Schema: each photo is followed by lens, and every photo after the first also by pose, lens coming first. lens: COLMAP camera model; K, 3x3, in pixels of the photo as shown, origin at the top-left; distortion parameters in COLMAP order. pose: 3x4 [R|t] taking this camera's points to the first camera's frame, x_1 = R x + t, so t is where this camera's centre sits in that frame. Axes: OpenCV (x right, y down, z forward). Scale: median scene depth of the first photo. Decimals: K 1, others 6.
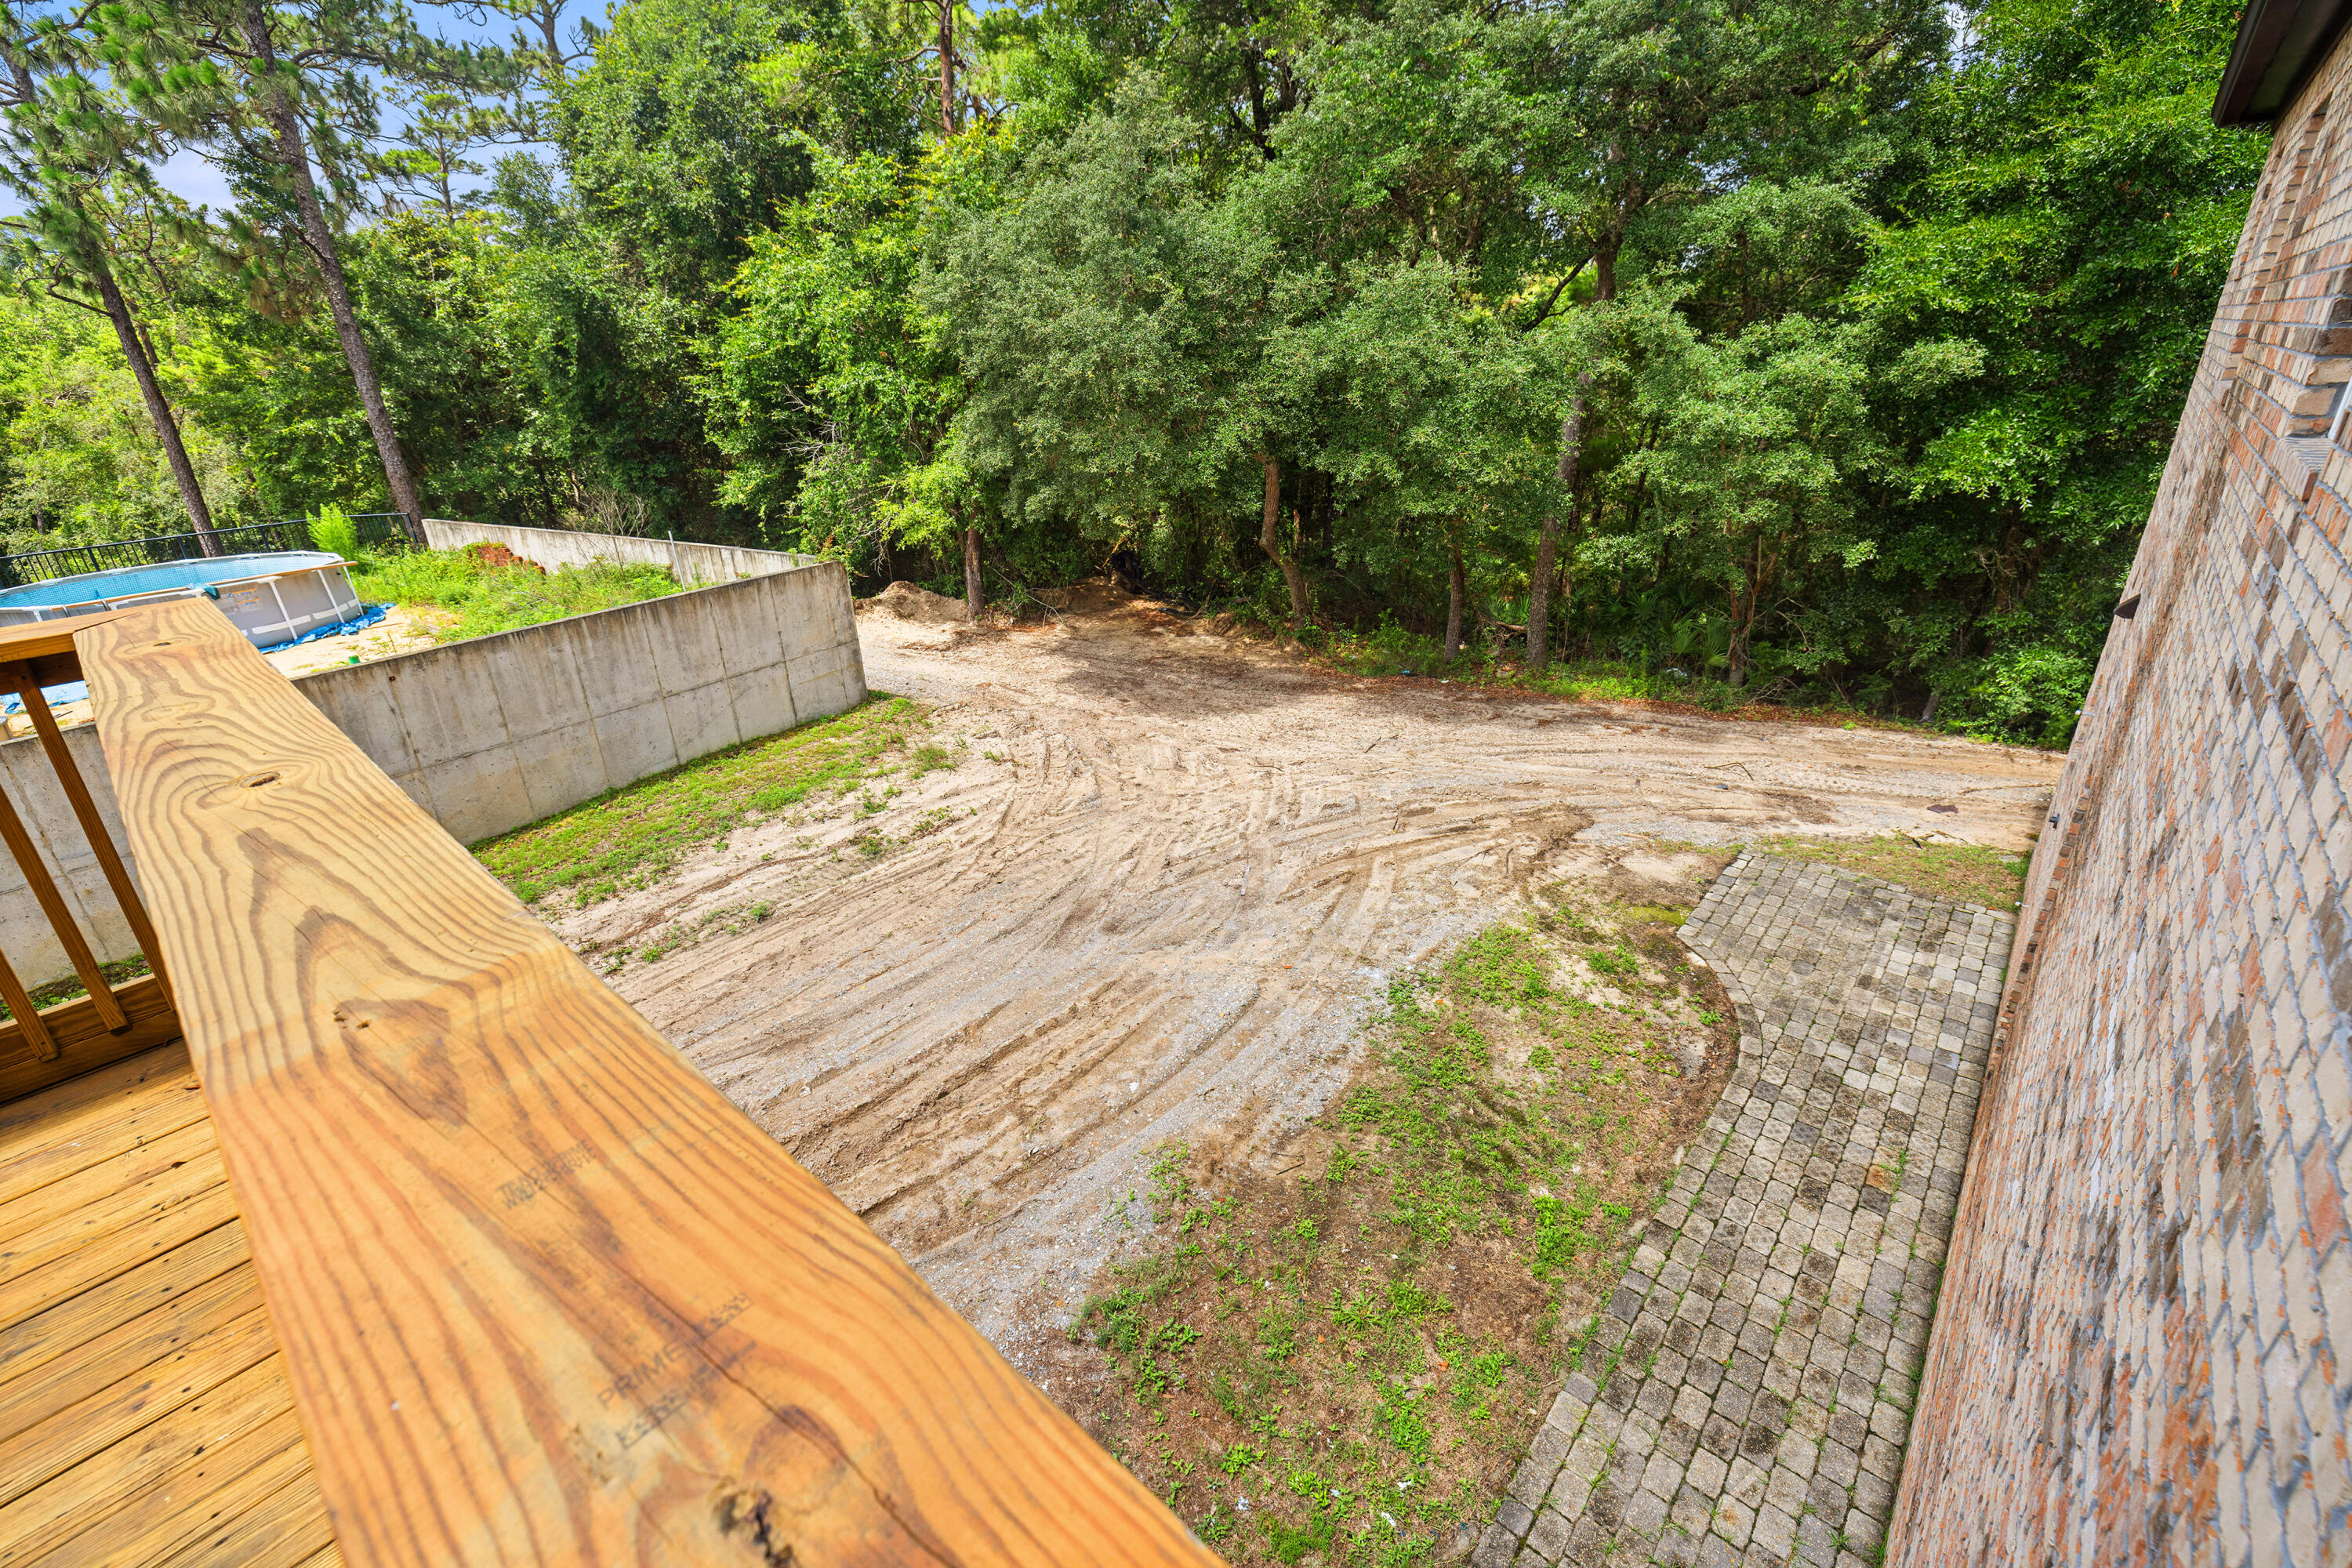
lens RADIAL K [[998.1, 0, 1158.4], [0, 998.1, 797.9], [0, 0, 1]] dist [0.000553, -0.000169]
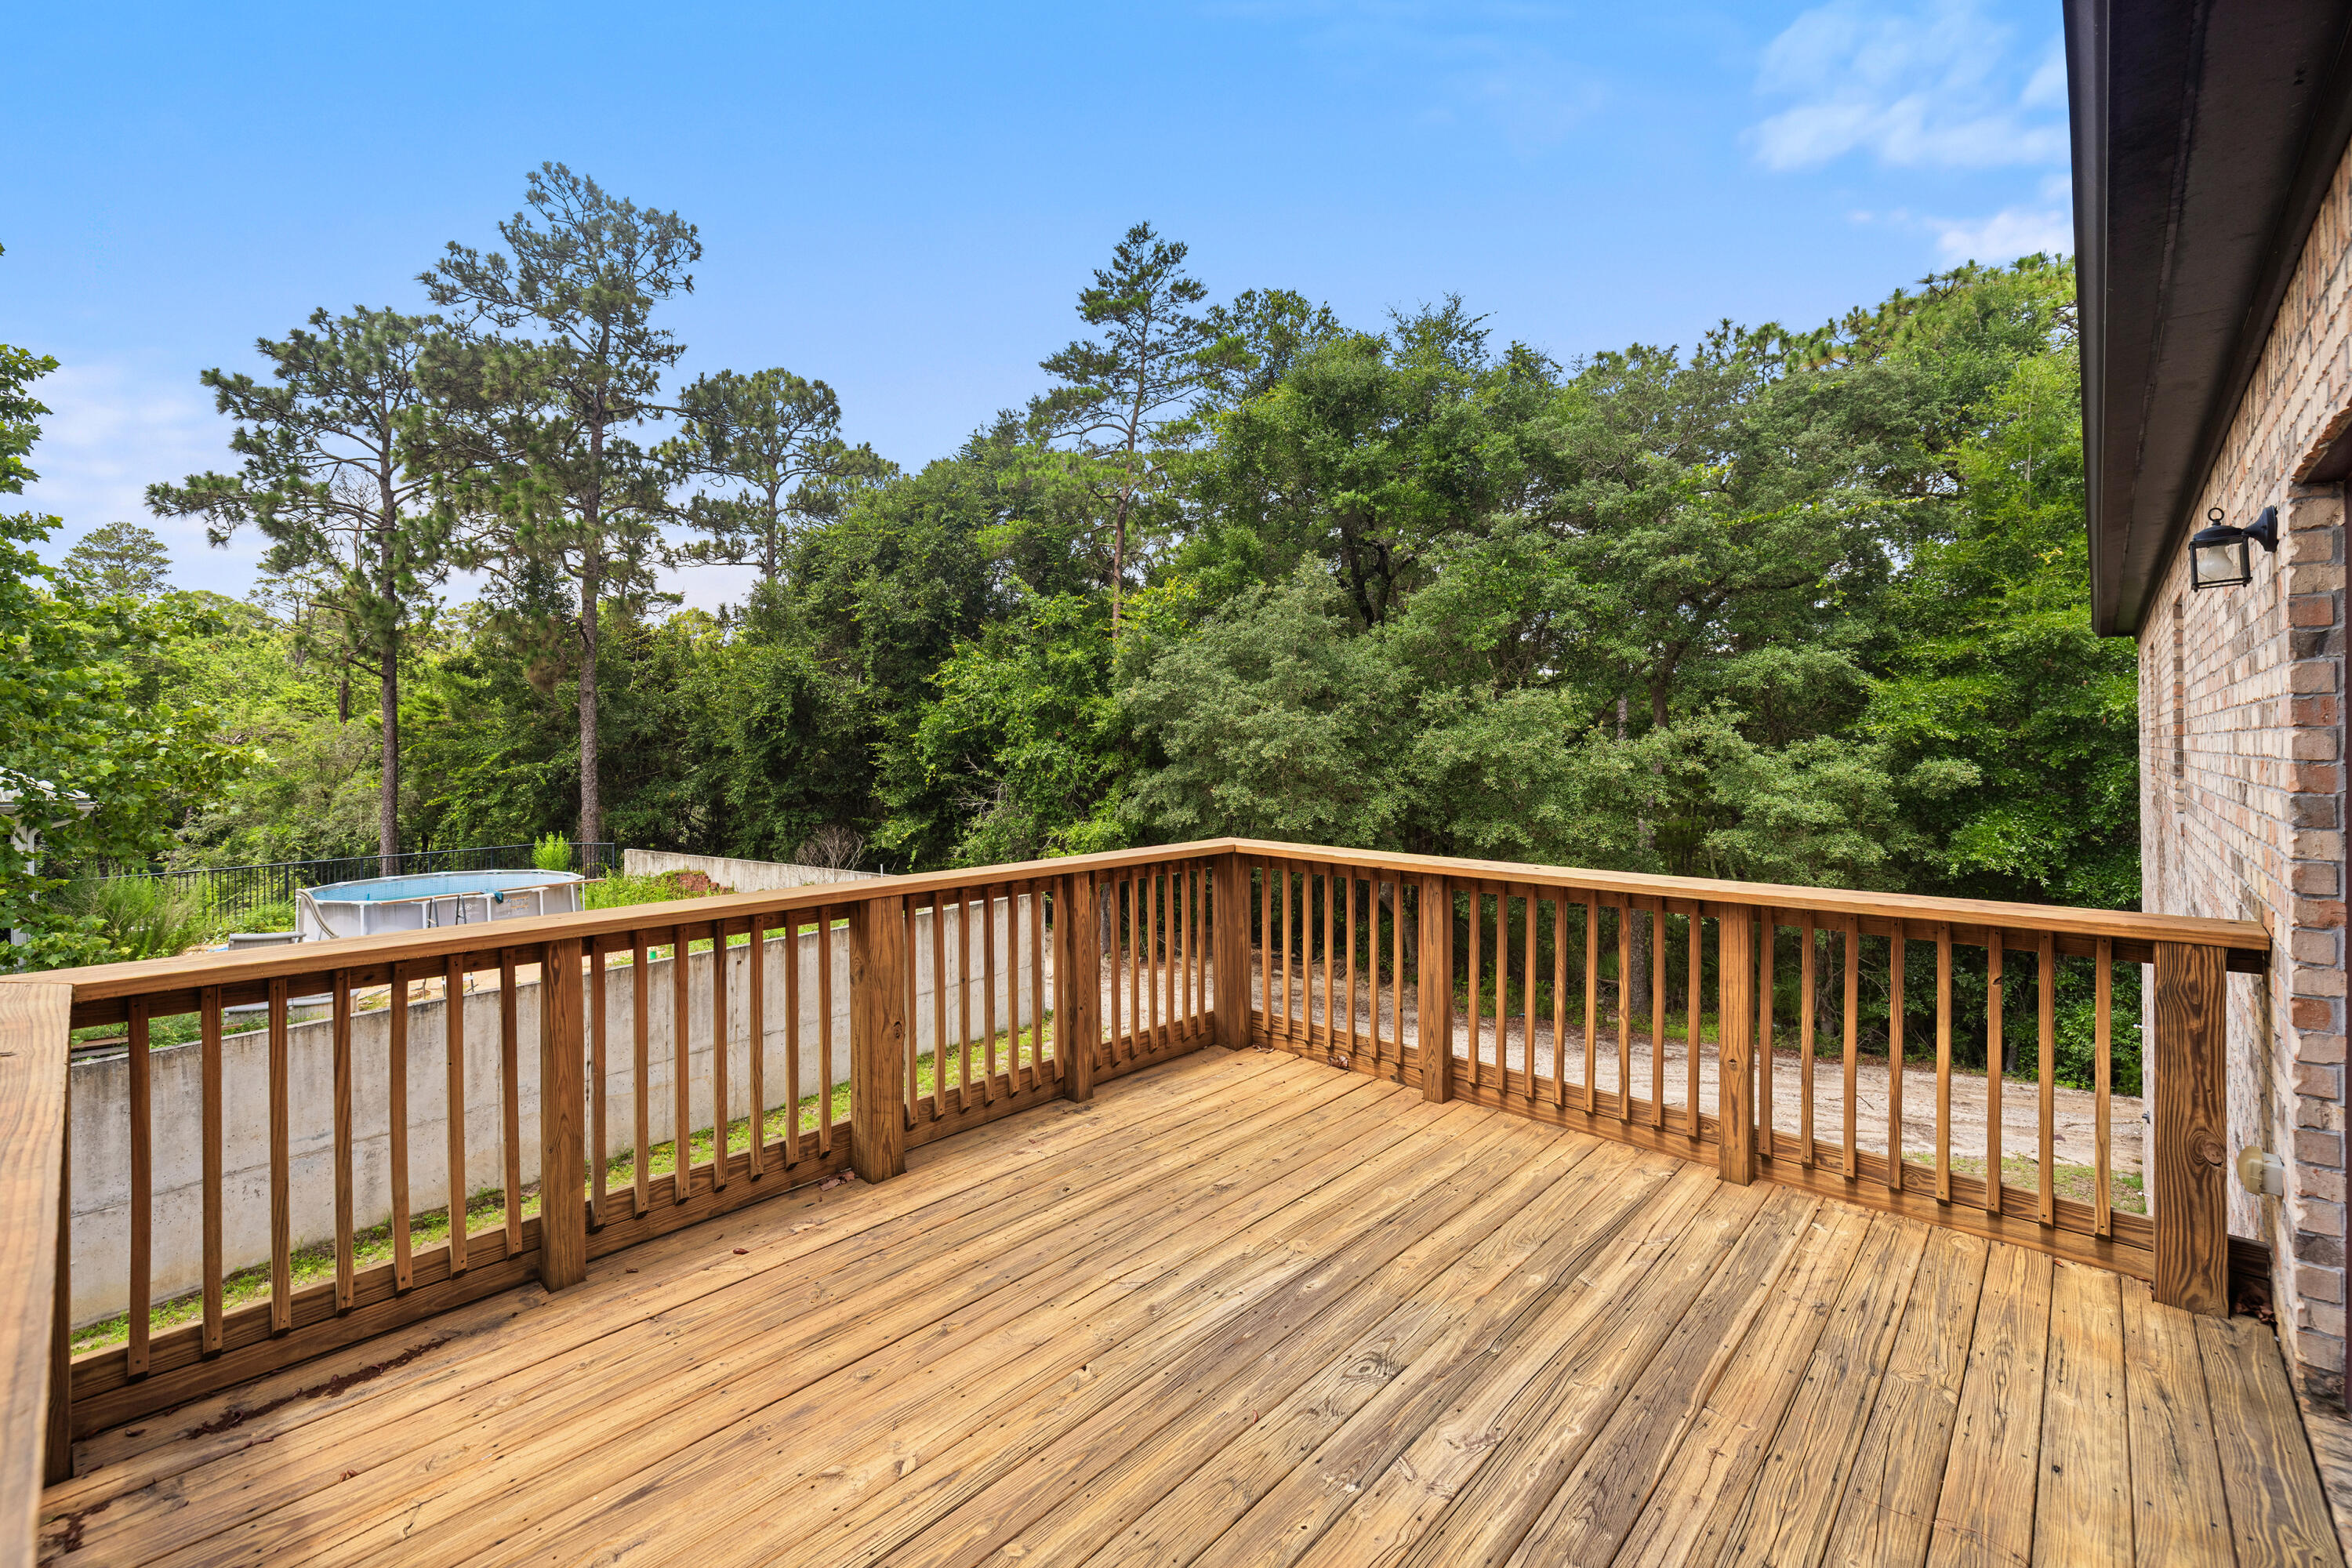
lens RADIAL K [[1013.2, 0, 1176.1], [0, 1013.2, 750.1], [0, 0, 1]] dist [0.003312, 0.000286]
pose [[0.999169, 0.040351, -0.005702, -0.204417], [-0.039300, 0.917077, -0.396768, 0.095620], [-0.010781, 0.396662, 0.917901, -0.208586]]
